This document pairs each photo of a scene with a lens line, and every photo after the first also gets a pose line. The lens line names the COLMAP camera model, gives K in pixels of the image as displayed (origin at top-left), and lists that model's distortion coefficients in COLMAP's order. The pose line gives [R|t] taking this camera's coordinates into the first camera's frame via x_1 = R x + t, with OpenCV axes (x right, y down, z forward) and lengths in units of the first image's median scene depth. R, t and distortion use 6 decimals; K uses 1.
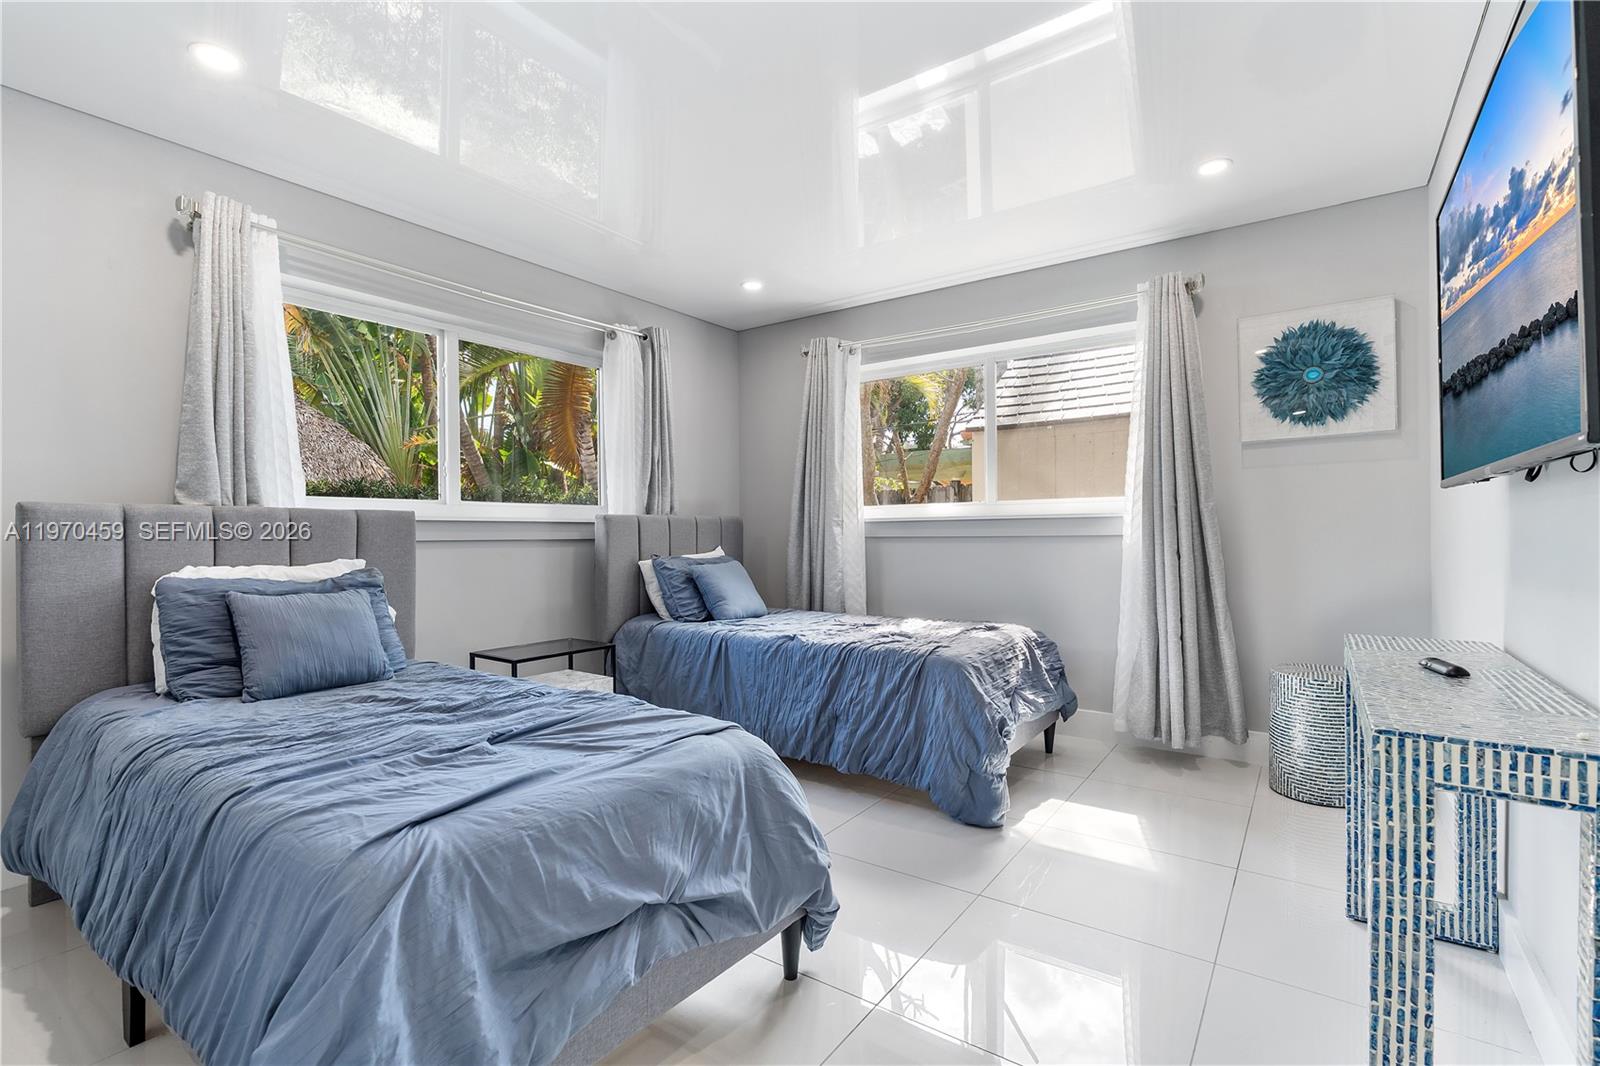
lens RADIAL K [[730.1, 0, 802.4], [0, 730.1, 539.0], [0, 0, 1]] dist [-0.014006, -0.000382]
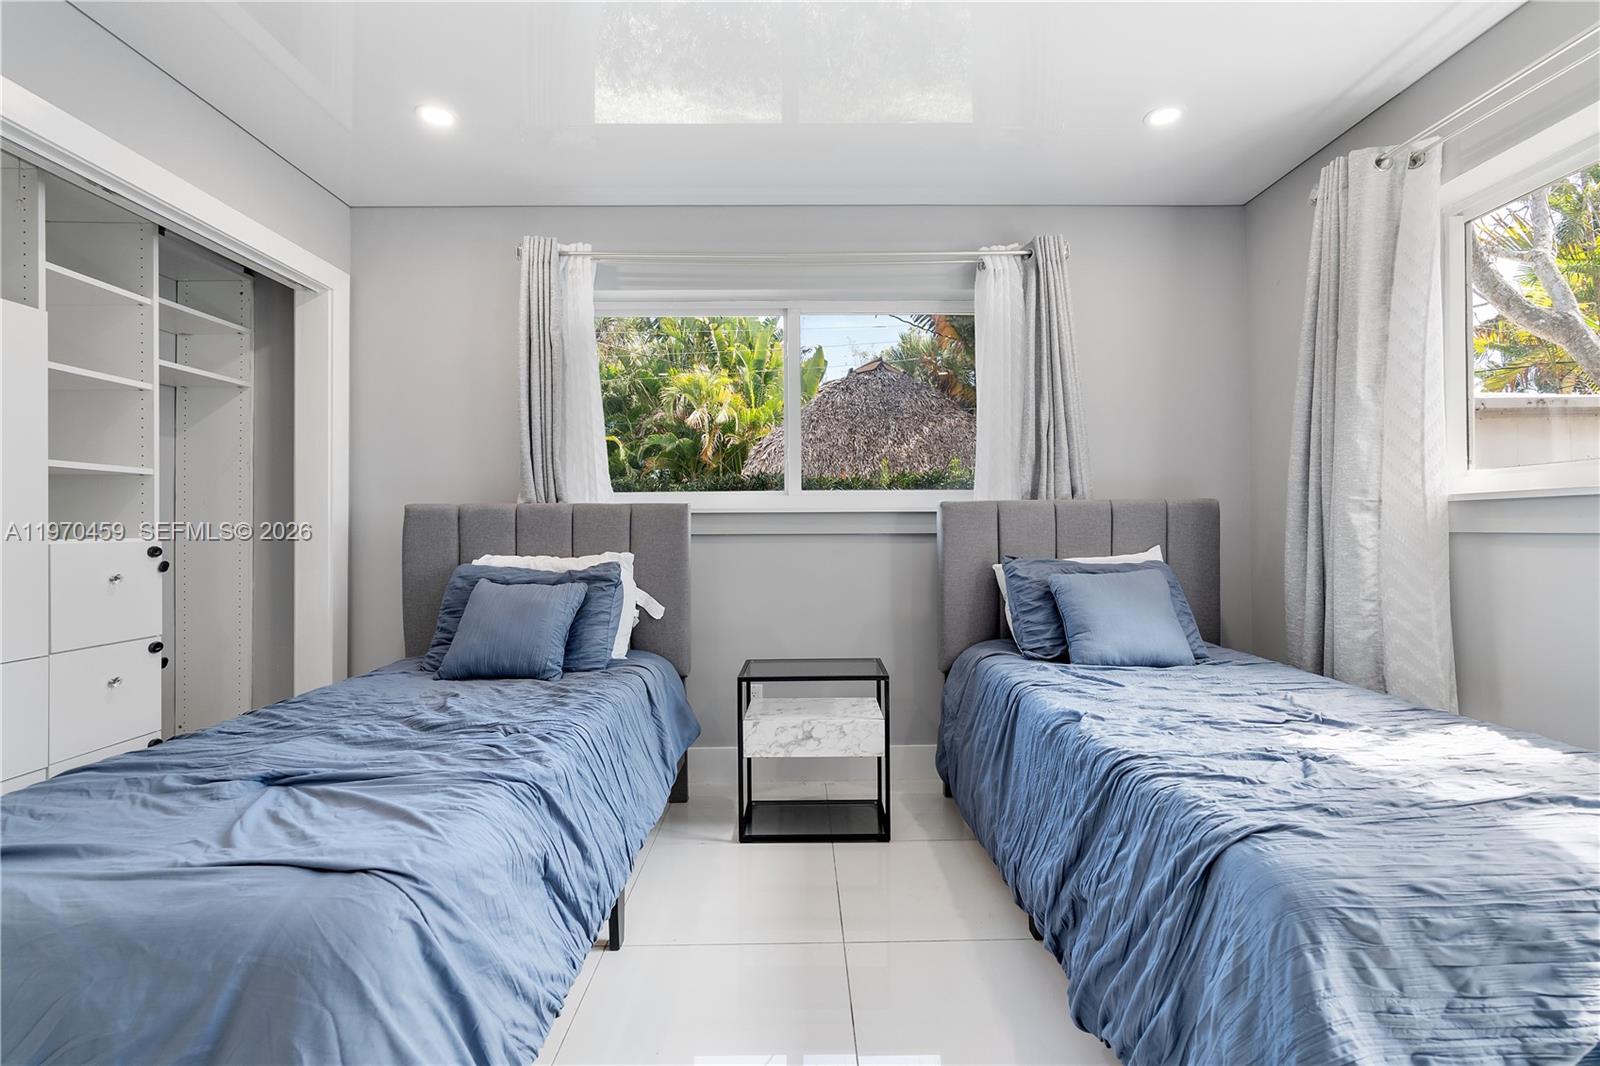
lens RADIAL K [[730.1, 0, 799.4], [0, 730.1, 525.9], [0, 0, 1]] dist [-0.014006, -0.000382]
pose [[0.590222, 0.000646, -0.807241, 0.252620], [-0.003346, 0.999993, -0.001646, -0.006311], [0.807234, 0.003673, 0.590220, 0.424371]]
